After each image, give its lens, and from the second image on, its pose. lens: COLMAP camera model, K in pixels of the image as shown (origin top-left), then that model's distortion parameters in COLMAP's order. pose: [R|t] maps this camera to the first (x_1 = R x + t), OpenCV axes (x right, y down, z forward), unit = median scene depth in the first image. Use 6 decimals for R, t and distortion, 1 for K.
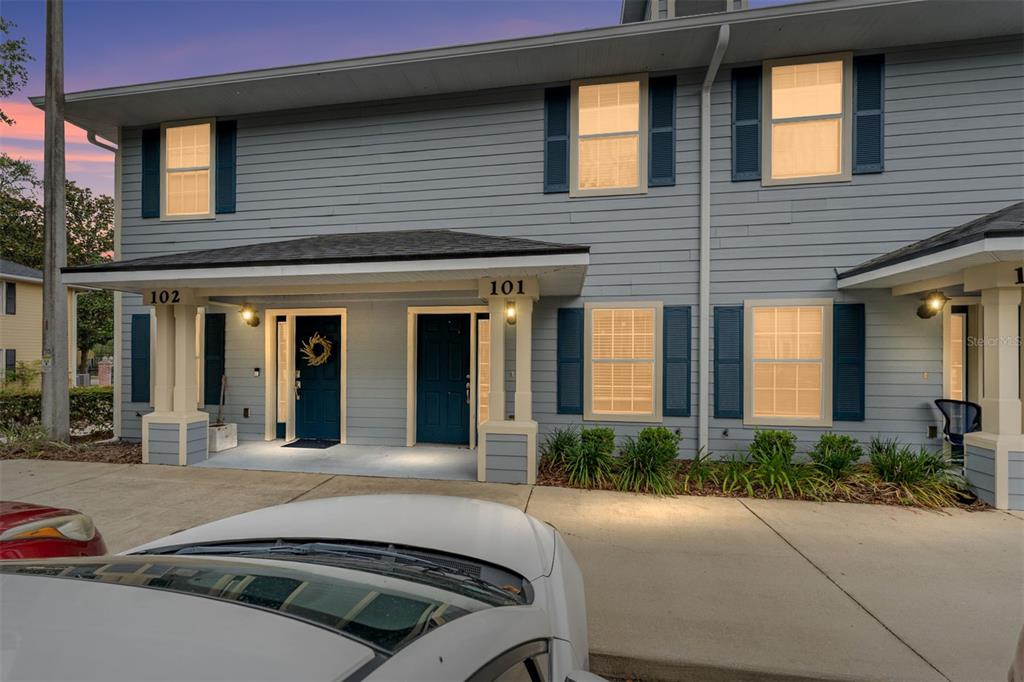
lens RADIAL K [[403.8, 0, 508.0], [0, 403.8, 356.7], [0, 0, 1]] dist [0.000740, 0.000062]
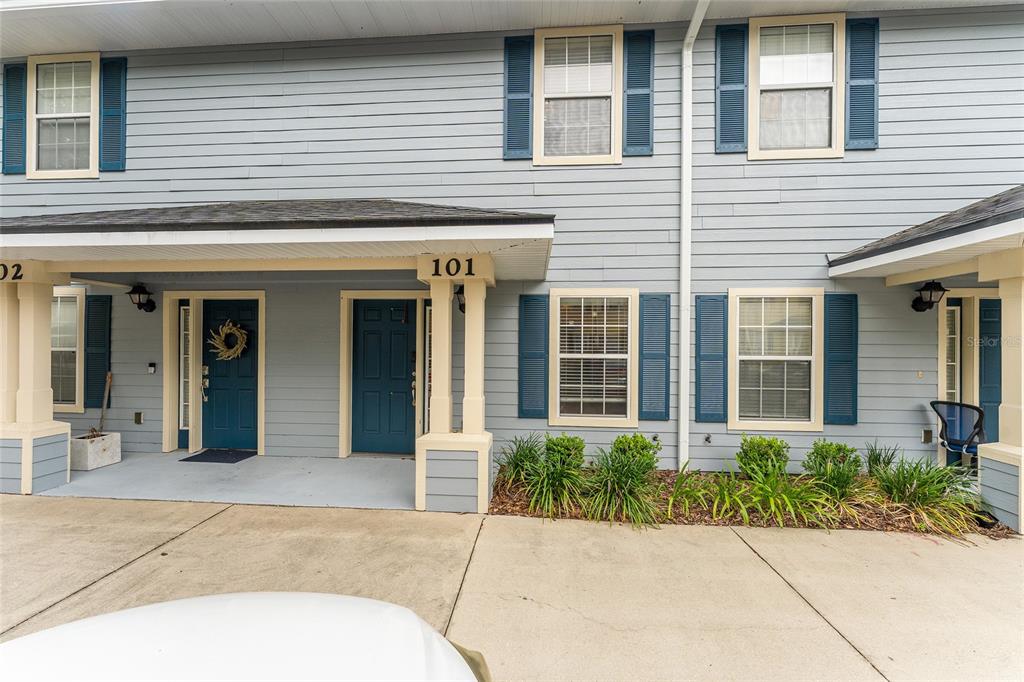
lens RADIAL K [[409.9, 0, 510.3], [0, 409.9, 342.4], [0, 0, 1]] dist [-0.000147, 0.000048]
pose [[0.996353, 0.004359, 0.085216, 0.034034], [-0.003939, 0.999979, -0.005099, -0.015441], [-0.085237, 0.004745, 0.996349, 0.149641]]
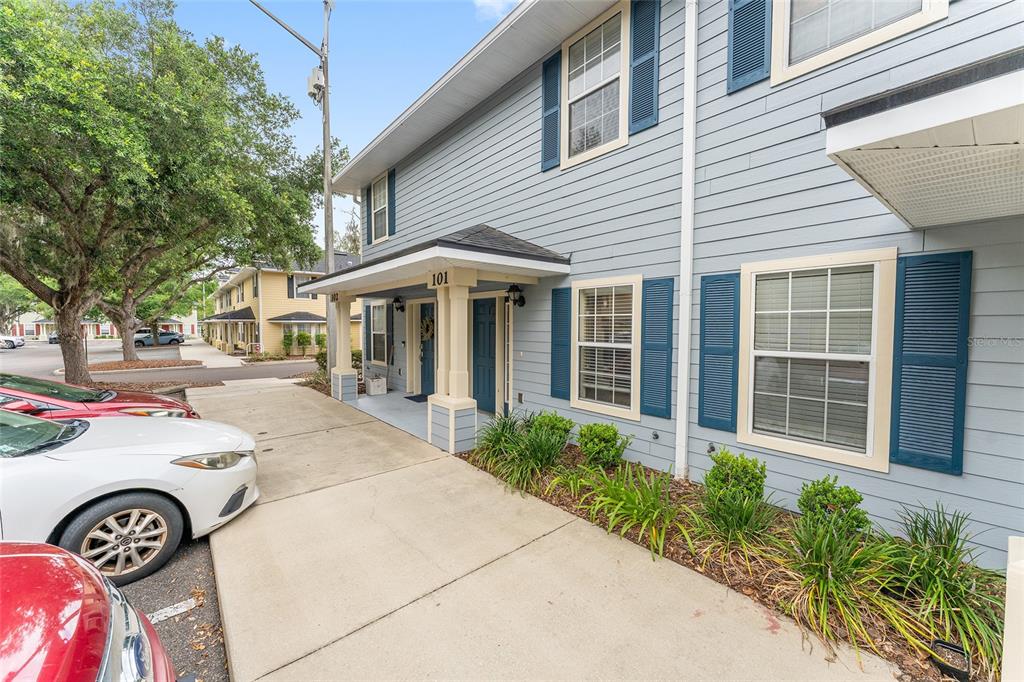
lens RADIAL K [[394.0, 0, 511.5], [0, 394.0, 342.1], [0, 0, 1]] dist [0.000168, -0.000019]
pose [[0.765087, 0.028311, -0.643304, 0.720884], [-0.004776, 0.999255, 0.038295, -0.029987], [0.643909, -0.026227, 0.764653, 0.225504]]
